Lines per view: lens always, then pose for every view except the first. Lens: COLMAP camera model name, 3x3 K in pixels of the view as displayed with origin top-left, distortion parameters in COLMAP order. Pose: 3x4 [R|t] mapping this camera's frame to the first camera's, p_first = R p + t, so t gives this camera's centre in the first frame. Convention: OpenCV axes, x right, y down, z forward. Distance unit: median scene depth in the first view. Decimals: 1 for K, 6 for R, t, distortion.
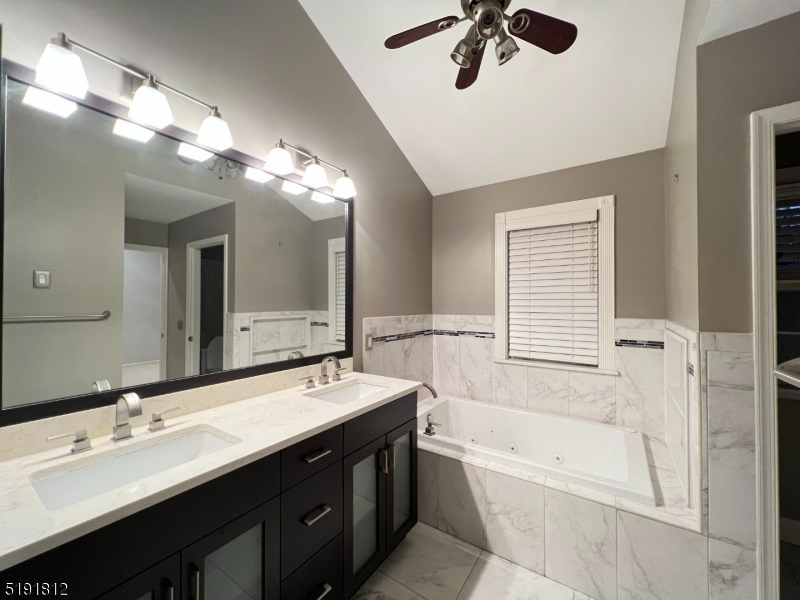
lens RADIAL K [[320.4, 0, 399.4], [0, 320.4, 298.2], [0, 0, 1]] dist [0.002050, 0.000549]
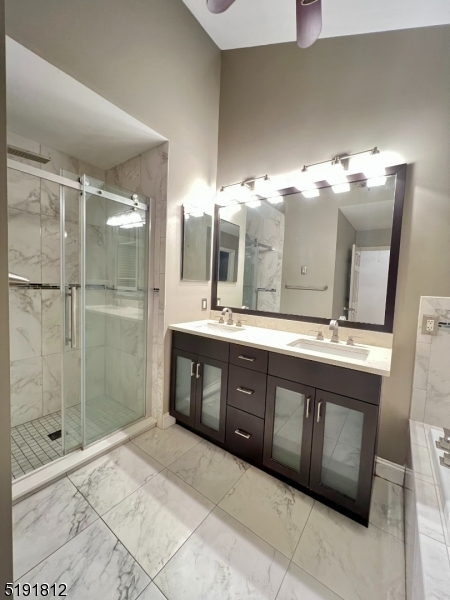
lens RADIAL K [[240.3, 0, 224.5], [0, 240.3, 299.7], [0, 0, 1]] dist [0.002050, 0.000549]
pose [[-0.036846, 0.068424, -0.996976, 0.557481], [-0.030380, 0.997115, 0.069556, 0.042686], [0.998859, 0.032851, -0.034661, 0.484671]]
